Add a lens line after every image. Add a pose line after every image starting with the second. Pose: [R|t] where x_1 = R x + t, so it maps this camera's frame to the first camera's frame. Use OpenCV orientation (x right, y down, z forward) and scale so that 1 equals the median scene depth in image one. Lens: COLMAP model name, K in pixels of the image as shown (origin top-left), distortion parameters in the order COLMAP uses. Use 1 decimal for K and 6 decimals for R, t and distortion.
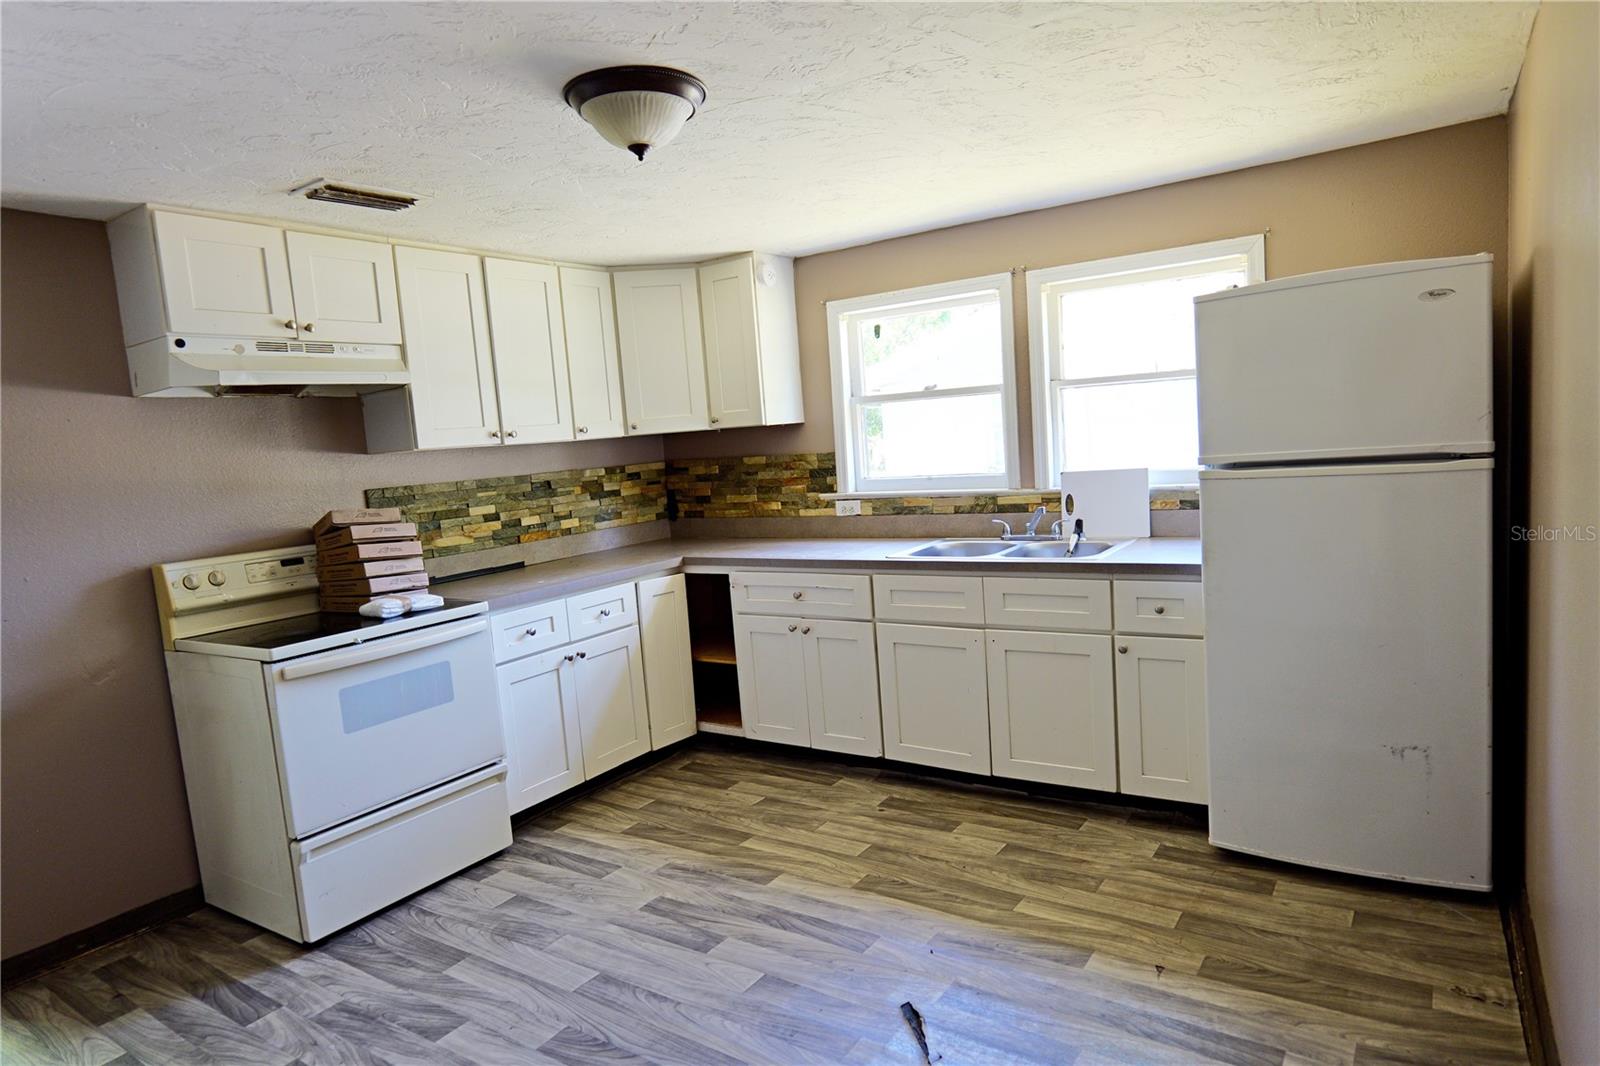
lens RADIAL K [[924.9, 0, 801.0], [0, 924.9, 537.1], [0, 0, 1]] dist [-0.016906, -0.000409]
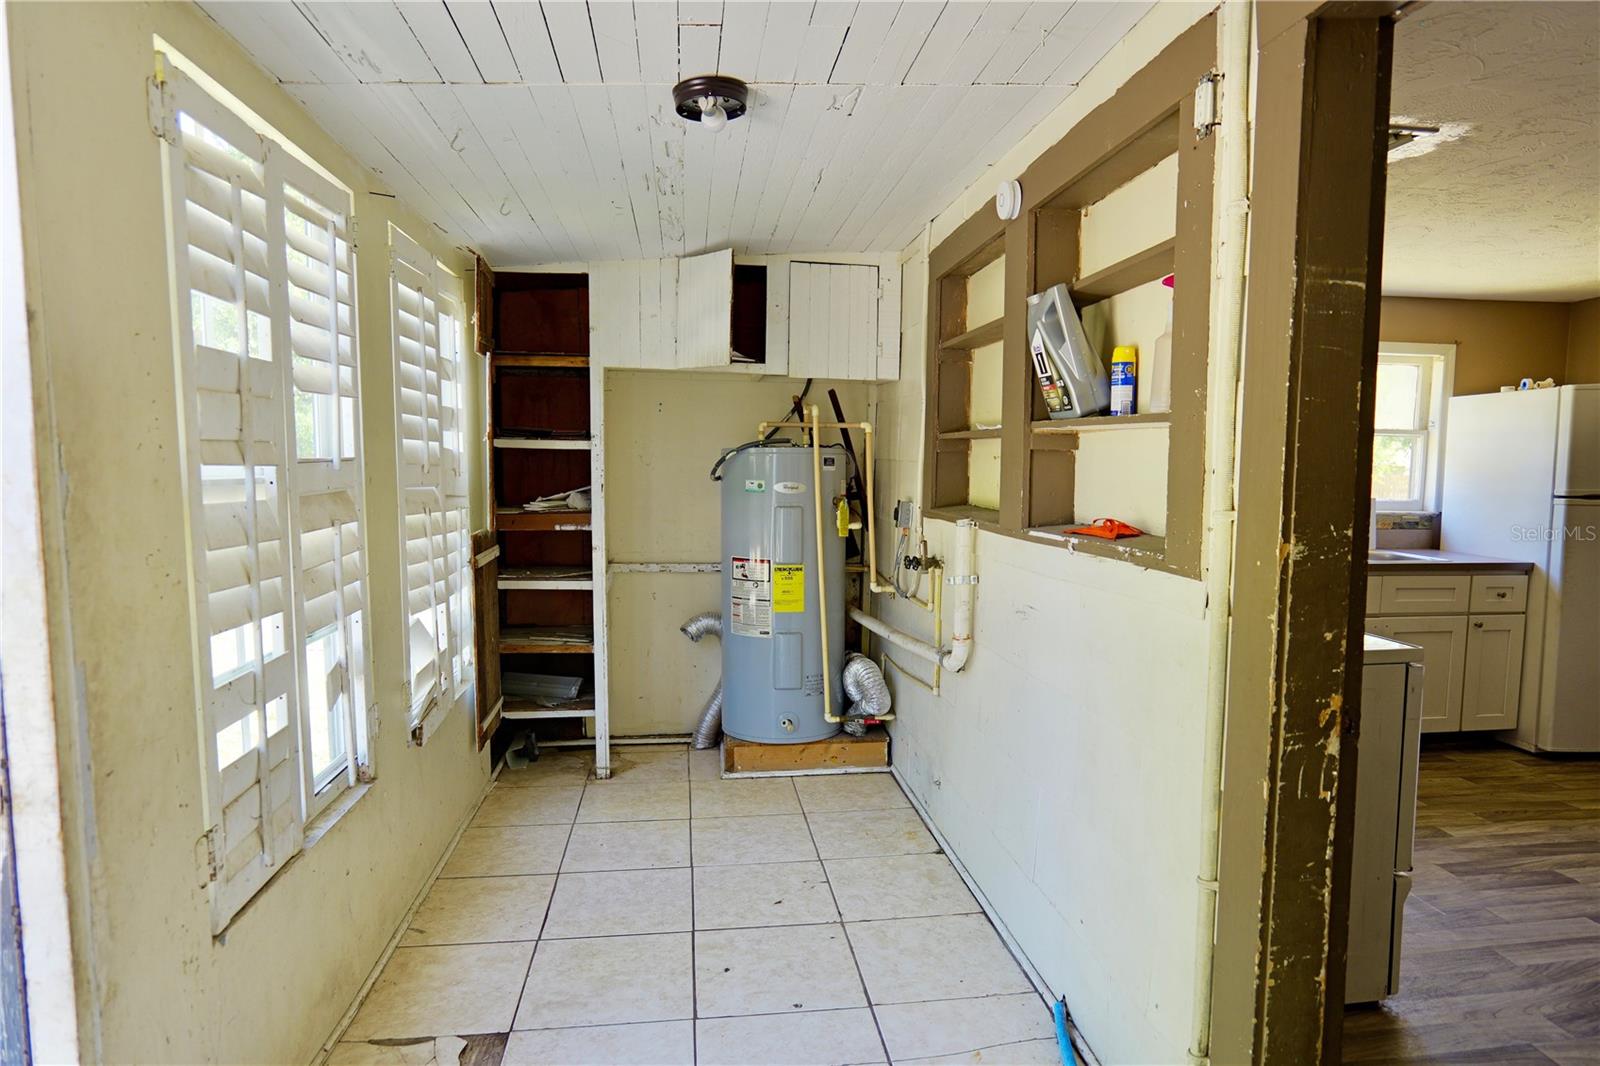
lens RADIAL K [[924.9, 0, 801.5], [0, 924.9, 536.4], [0, 0, 1]] dist [-0.016906, -0.000409]
pose [[0.755226, 0.026924, 0.654911, -1.450901], [0.006473, 0.998801, -0.048527, 0.052695], [-0.655432, 0.040888, 0.754147, 0.671818]]
